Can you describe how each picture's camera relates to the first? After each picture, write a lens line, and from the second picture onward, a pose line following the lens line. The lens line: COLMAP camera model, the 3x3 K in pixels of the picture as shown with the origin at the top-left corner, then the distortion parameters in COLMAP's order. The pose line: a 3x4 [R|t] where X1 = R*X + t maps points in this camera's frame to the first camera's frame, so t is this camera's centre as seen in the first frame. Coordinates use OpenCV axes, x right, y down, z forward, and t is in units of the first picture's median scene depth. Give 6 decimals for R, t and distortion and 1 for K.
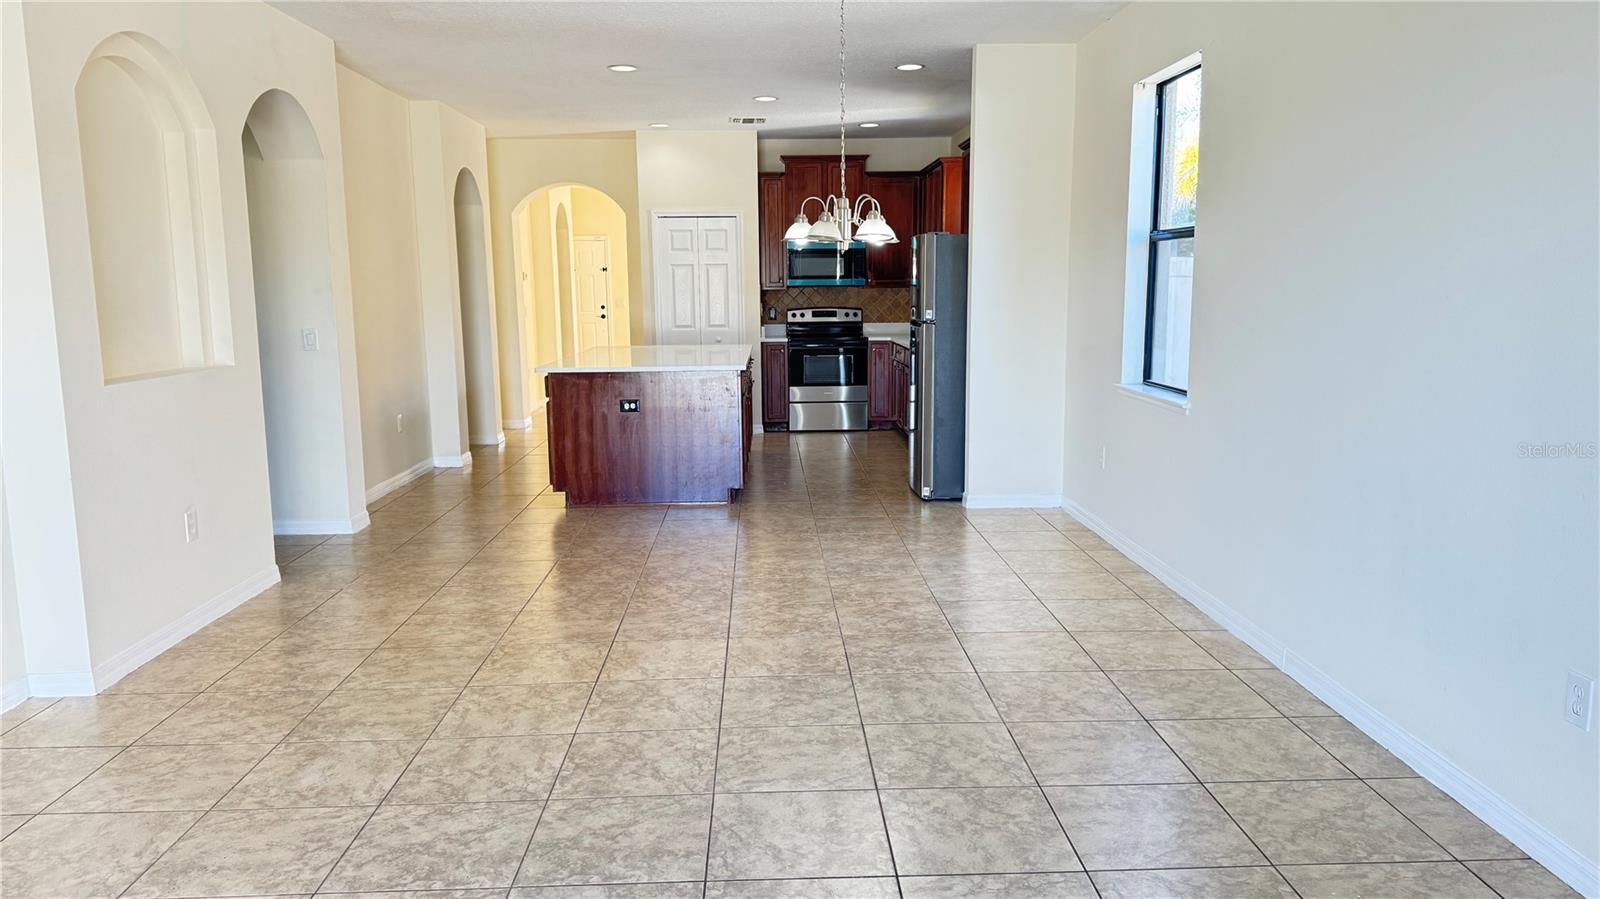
lens RADIAL K [[1133.7, 0, 789.6], [0, 1133.7, 457.0], [0, 0, 1]] dist [0.162266, -0.336710]
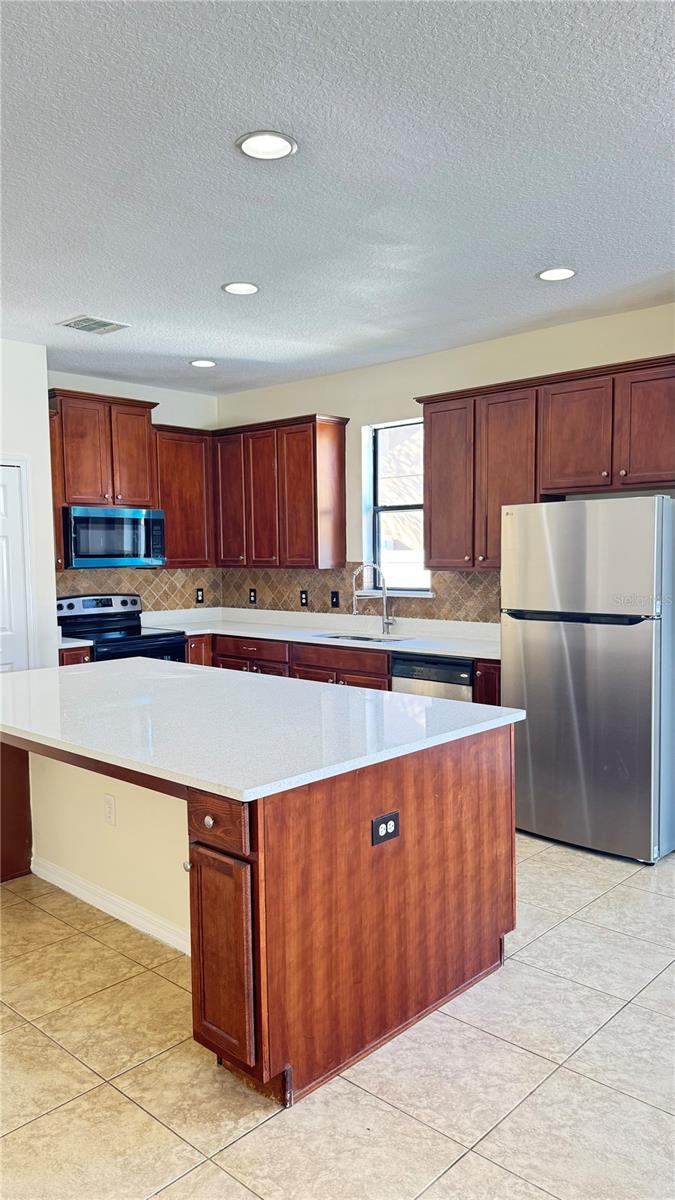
lens RADIAL K [[850.3, 0, 342.7], [0, 850.3, 610.6], [0, 0, 1]] dist [0.162266, -0.336710]
pose [[0.702277, -0.051355, 0.710049, -0.429323], [0.114071, 0.992625, -0.041030, -0.130336], [-0.702705, 0.109811, 0.702956, 0.800244]]
